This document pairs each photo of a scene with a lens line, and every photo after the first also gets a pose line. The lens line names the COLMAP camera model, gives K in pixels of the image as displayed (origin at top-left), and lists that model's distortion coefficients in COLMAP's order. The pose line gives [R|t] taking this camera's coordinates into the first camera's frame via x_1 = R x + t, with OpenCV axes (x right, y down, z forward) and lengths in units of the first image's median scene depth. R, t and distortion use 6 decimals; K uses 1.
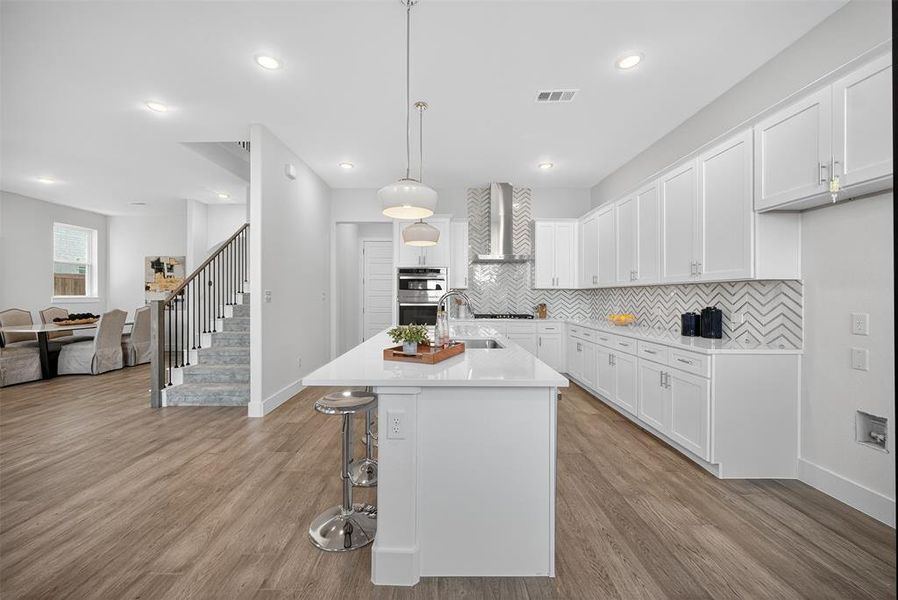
lens RADIAL K [[359.0, 0, 445.9], [0, 359.0, 299.7], [0, 0, 1]] dist [-0.005455, 0.000483]
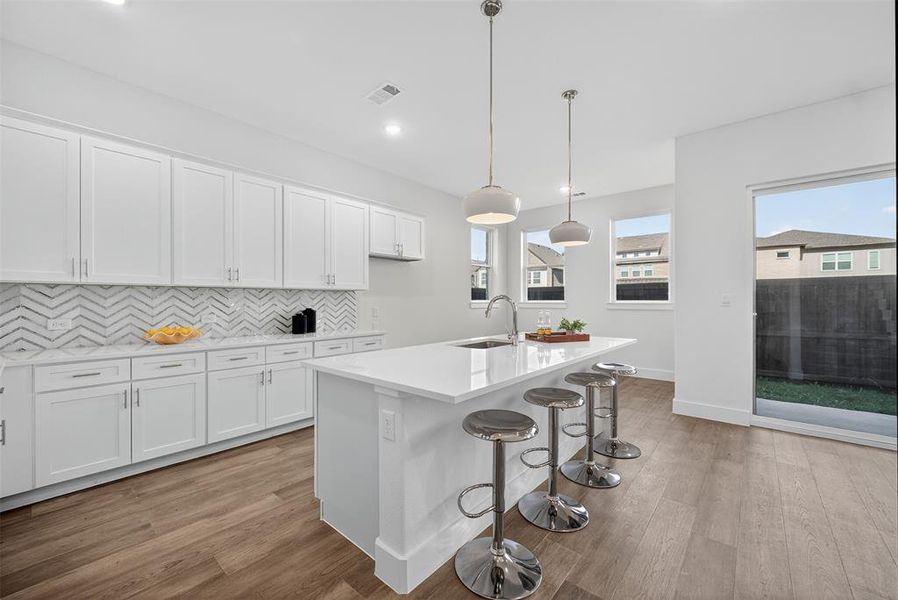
lens RADIAL K [[359.0, 0, 441.3], [0, 359.0, 303.9], [0, 0, 1]] dist [-0.005455, 0.000483]
pose [[-0.755041, -0.008277, 0.655626, -0.300572], [0.004313, 0.999836, 0.017589, -0.010539], [-0.655664, 0.016108, -0.754881, 1.085253]]
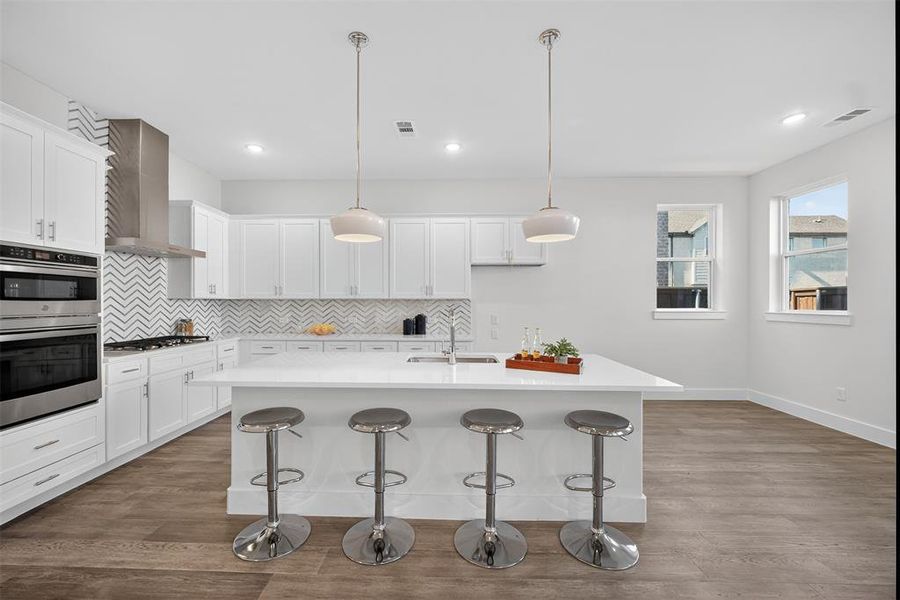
lens RADIAL K [[359.8, 0, 443.1], [0, 359.8, 301.2], [0, 0, 1]] dist [-0.005455, 0.000483]
pose [[0.013418, -0.001714, 0.999909, -0.531627], [0.006445, 0.999978, 0.001628, -0.025452], [-0.999889, 0.006423, 0.013428, 0.573239]]
